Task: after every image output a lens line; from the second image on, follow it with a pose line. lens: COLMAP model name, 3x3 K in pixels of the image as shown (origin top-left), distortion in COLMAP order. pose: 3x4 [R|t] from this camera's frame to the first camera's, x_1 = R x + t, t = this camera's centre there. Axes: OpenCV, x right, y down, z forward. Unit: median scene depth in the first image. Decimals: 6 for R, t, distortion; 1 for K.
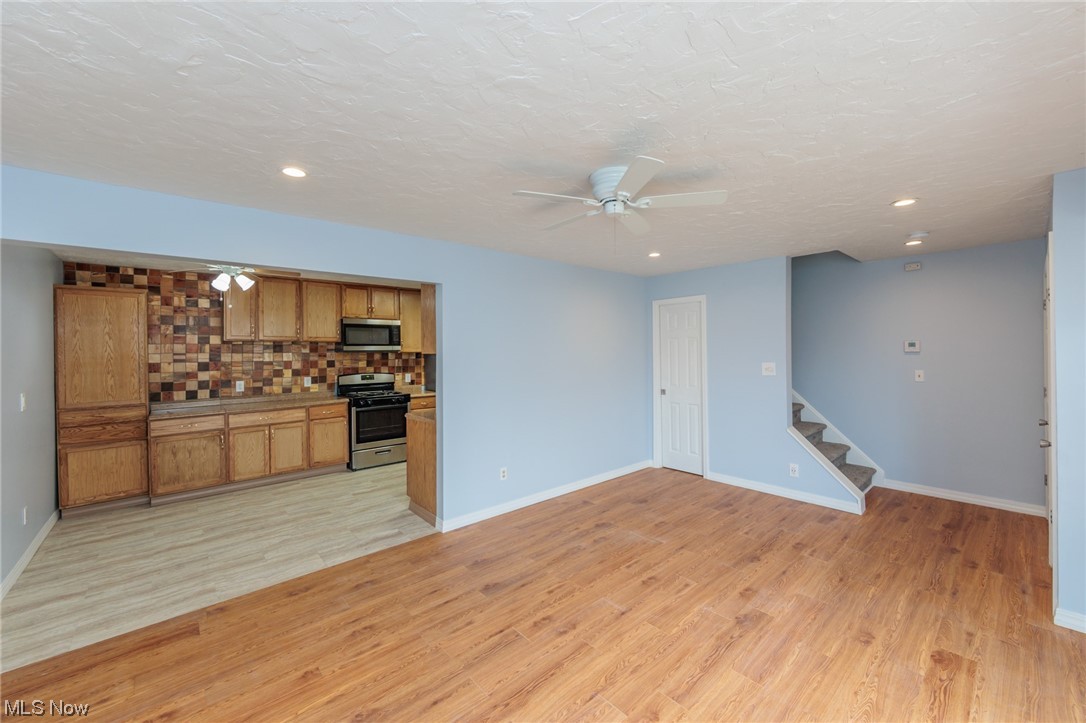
lens RADIAL K [[426.4, 0, 540.3], [0, 426.4, 355.9], [0, 0, 1]] dist [-0.002613, -0.000339]
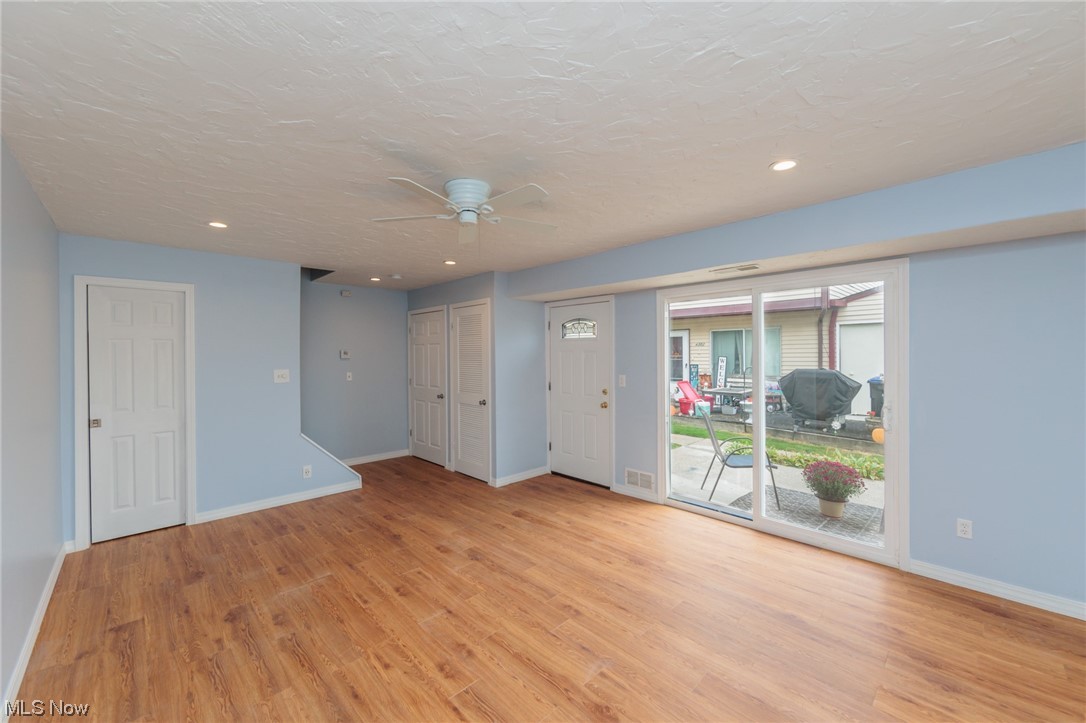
lens RADIAL K [[426.4, 0, 547.9], [0, 426.4, 357.2], [0, 0, 1]] dist [-0.002613, -0.000339]
pose [[-0.061760, 0.003830, 0.998084, -0.497665], [0.021147, 0.999773, -0.002528, 0.003749], [-0.997867, 0.020951, -0.061827, 0.487049]]
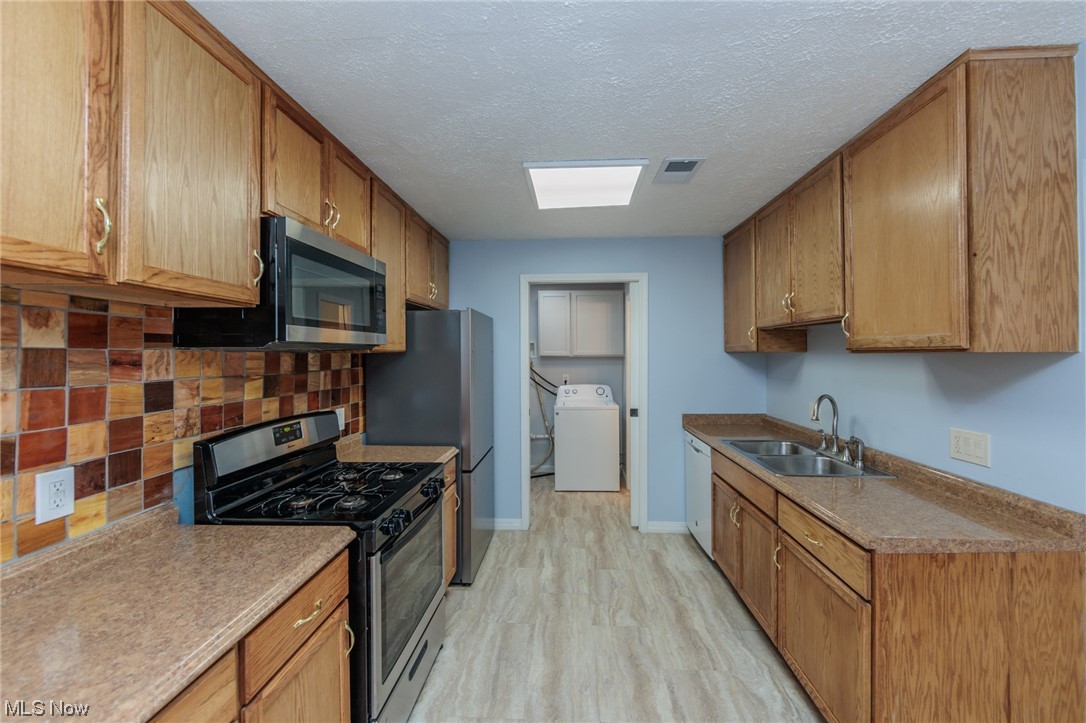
lens RADIAL K [[426.4, 0, 544.9], [0, 426.4, 354.7], [0, 0, 1]] dist [-0.002613, -0.000339]
pose [[0.700622, 0.005327, 0.713513, -0.734366], [0.004564, 0.999918, -0.011947, -0.001259], [-0.713518, 0.011627, 0.700540, 0.972028]]
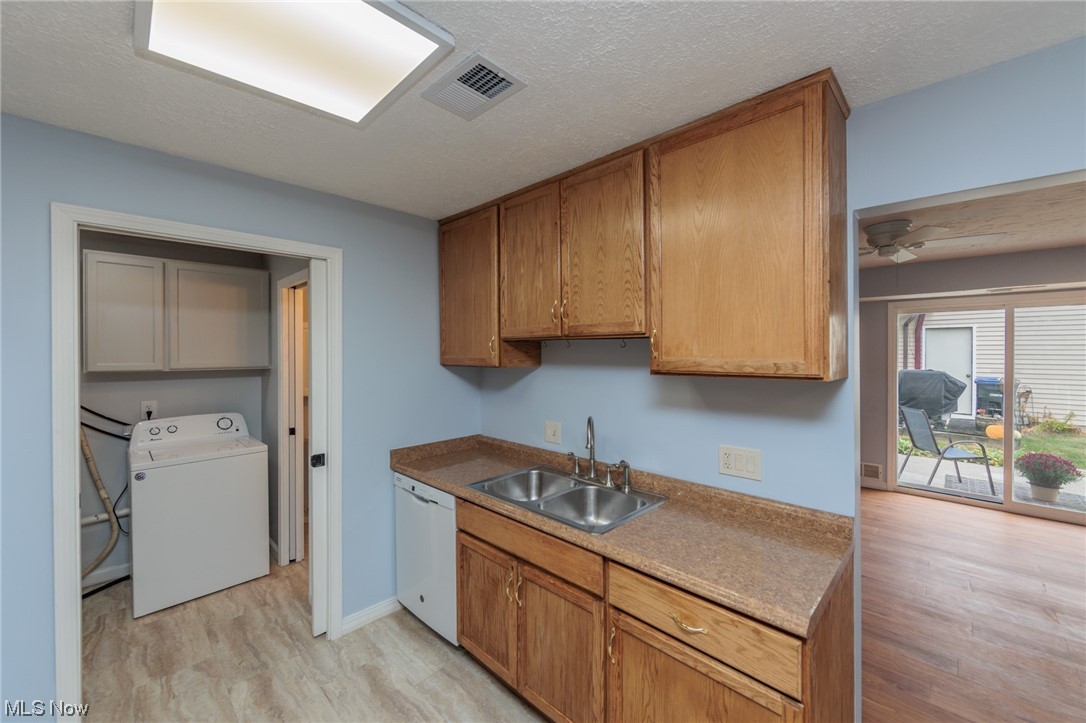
lens RADIAL K [[426.4, 0, 544.3], [0, 426.4, 352.0], [0, 0, 1]] dist [-0.002613, -0.000339]
pose [[-0.082437, 0.007158, 0.996571, -0.573959], [0.015454, 0.999863, -0.005903, -0.028531], [-0.996476, 0.014914, -0.082536, 1.199896]]
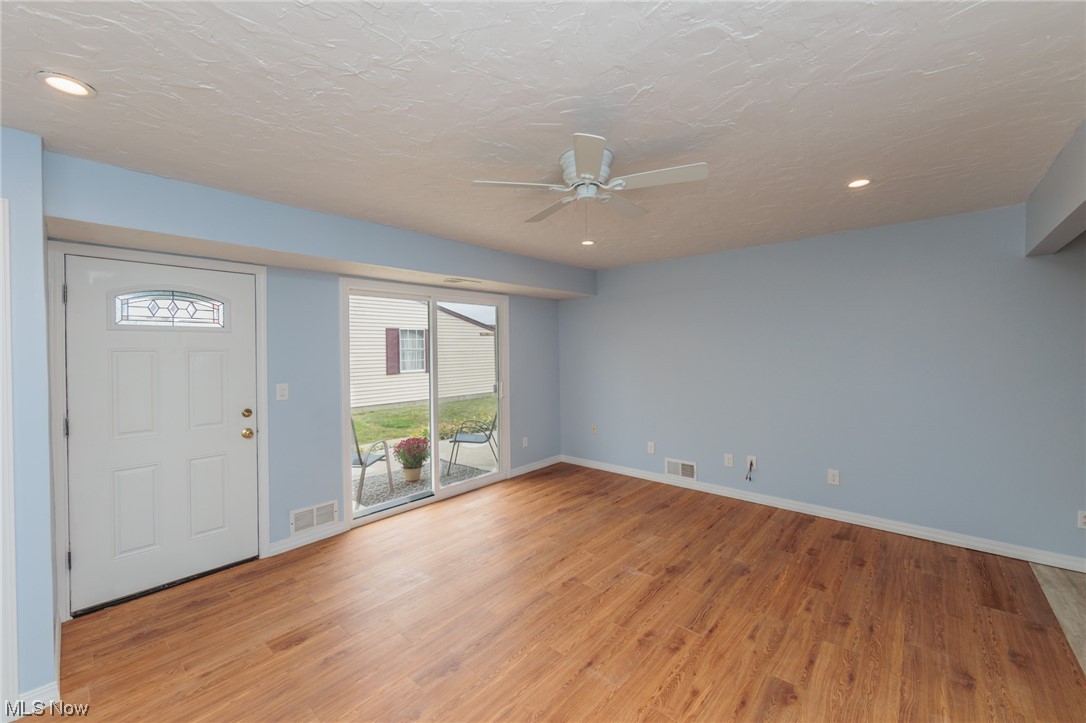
lens RADIAL K [[426.4, 0, 546.6], [0, 426.4, 354.8], [0, 0, 1]] dist [-0.002613, -0.000339]
pose [[-0.990850, 0.027044, -0.132230, 0.220495], [0.023847, 0.999385, 0.025708, -0.010244], [0.132844, 0.022320, -0.990886, 1.069702]]
